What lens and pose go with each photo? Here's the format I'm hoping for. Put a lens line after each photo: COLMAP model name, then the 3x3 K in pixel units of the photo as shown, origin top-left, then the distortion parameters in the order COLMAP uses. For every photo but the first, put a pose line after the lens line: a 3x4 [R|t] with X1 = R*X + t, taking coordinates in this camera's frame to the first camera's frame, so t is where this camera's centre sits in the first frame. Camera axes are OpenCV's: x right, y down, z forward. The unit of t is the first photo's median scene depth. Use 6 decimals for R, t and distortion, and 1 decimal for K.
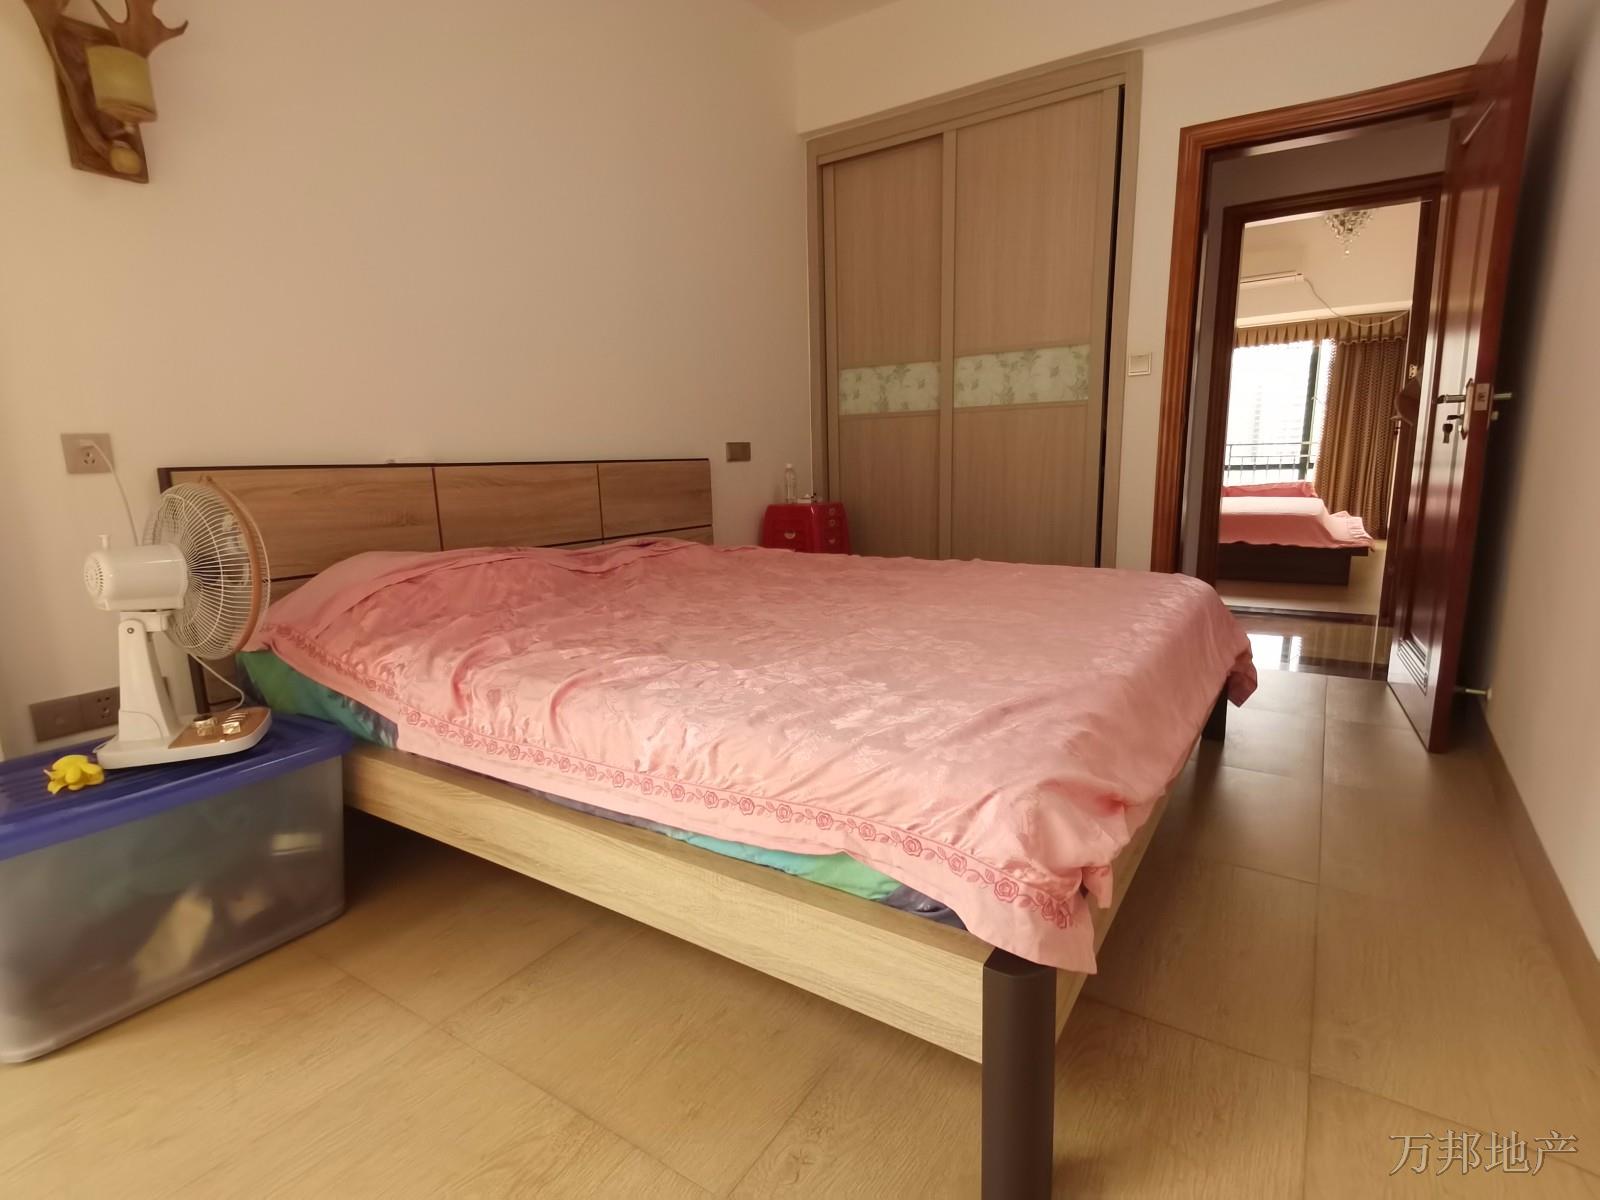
lens RADIAL K [[789.6, 0, 800.0], [0, 789.6, 600.0], [0, 0, 1]] dist [0.051436, -0.029939]
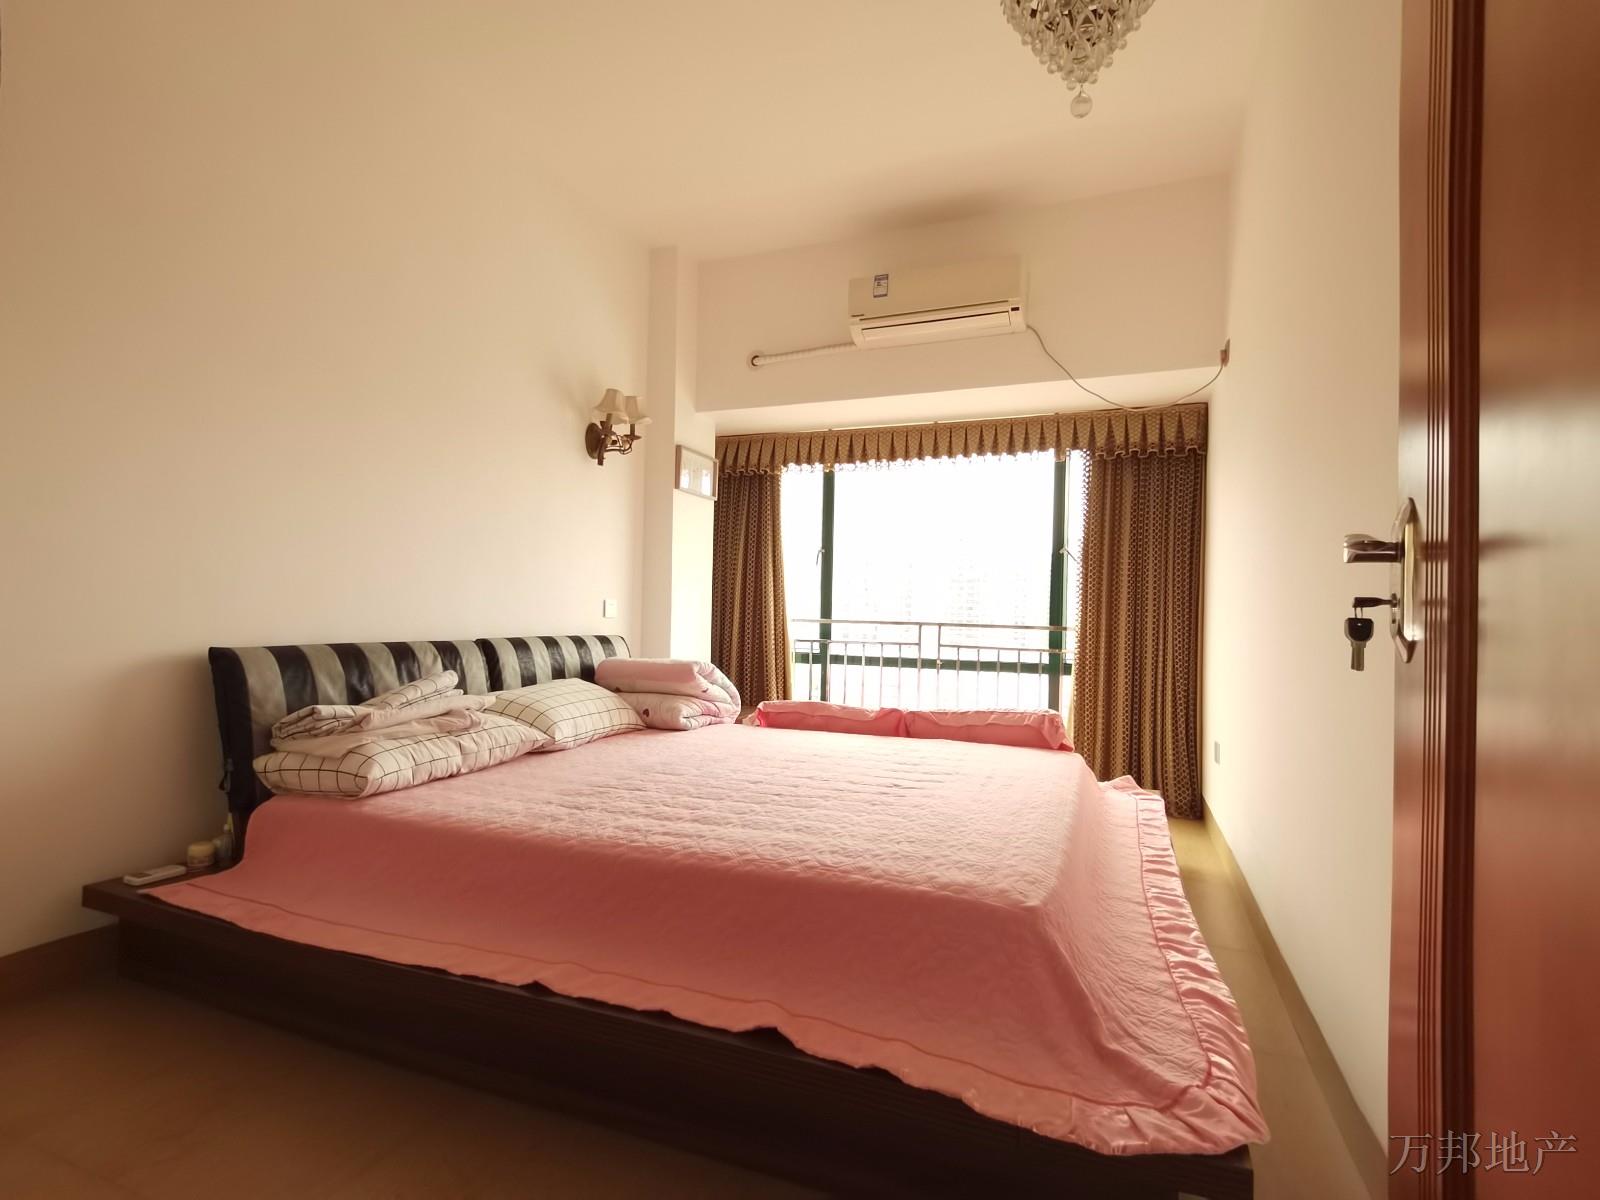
lens RADIAL K [[789.6, 0, 800.0], [0, 789.6, 600.0], [0, 0, 1]] dist [0.051436, -0.029939]
pose [[0.978080, 0.047321, 0.202780, 0.360504], [-0.009595, 0.983043, -0.183124, -0.118728], [-0.208007, 0.177164, 0.961949, 0.526489]]
